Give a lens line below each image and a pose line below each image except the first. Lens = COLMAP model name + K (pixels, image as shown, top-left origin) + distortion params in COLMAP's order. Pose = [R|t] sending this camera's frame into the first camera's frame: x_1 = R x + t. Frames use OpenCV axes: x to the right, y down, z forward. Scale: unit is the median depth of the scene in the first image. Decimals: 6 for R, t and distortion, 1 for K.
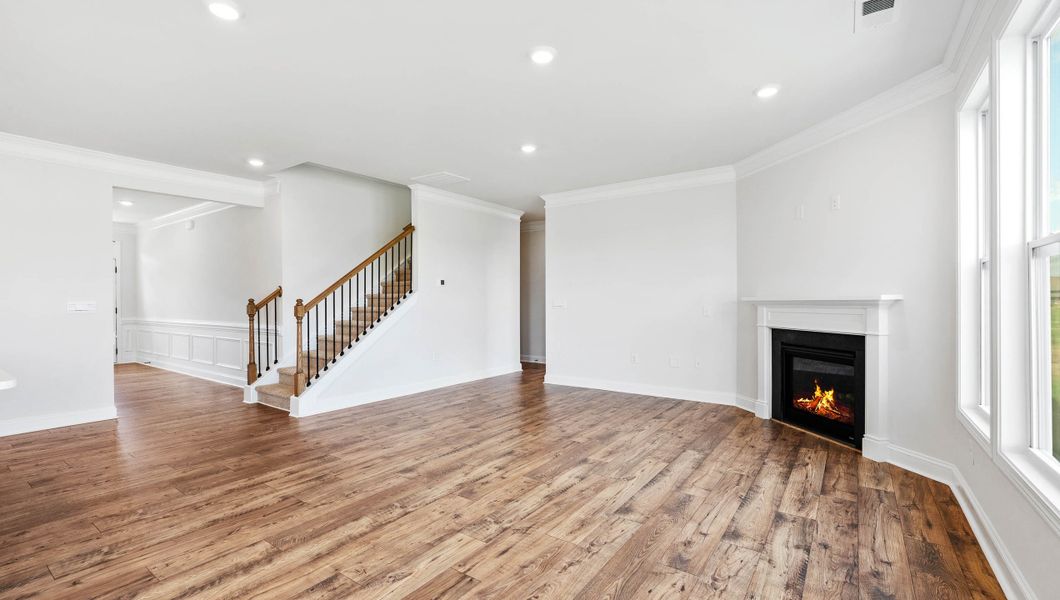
lens RADIAL K [[460.0, 0, 530.0], [0, 460.0, 300.0], [0, 0, 1]] dist [-0.003575, 0.000210]
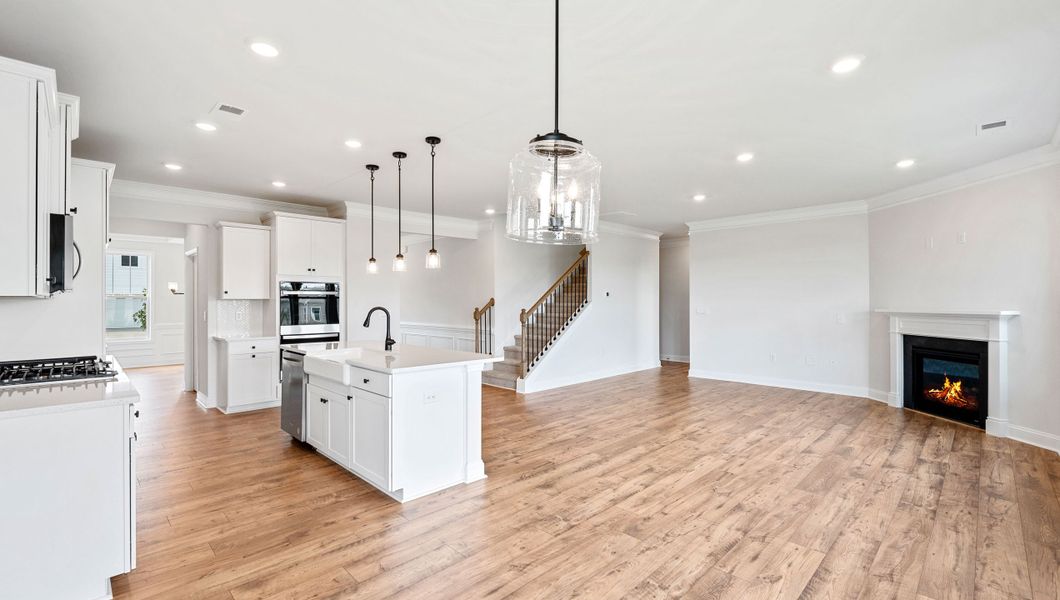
lens RADIAL K [[461.6, 0, 529.2], [0, 461.6, 298.1], [0, 0, 1]] dist [-0.001467, 0.000002]
pose [[0.986328, 0.000528, -0.164793, -0.344578], [-0.001424, 0.999985, -0.005320, -0.037818], [0.164788, 0.005482, 0.986314, -0.513683]]
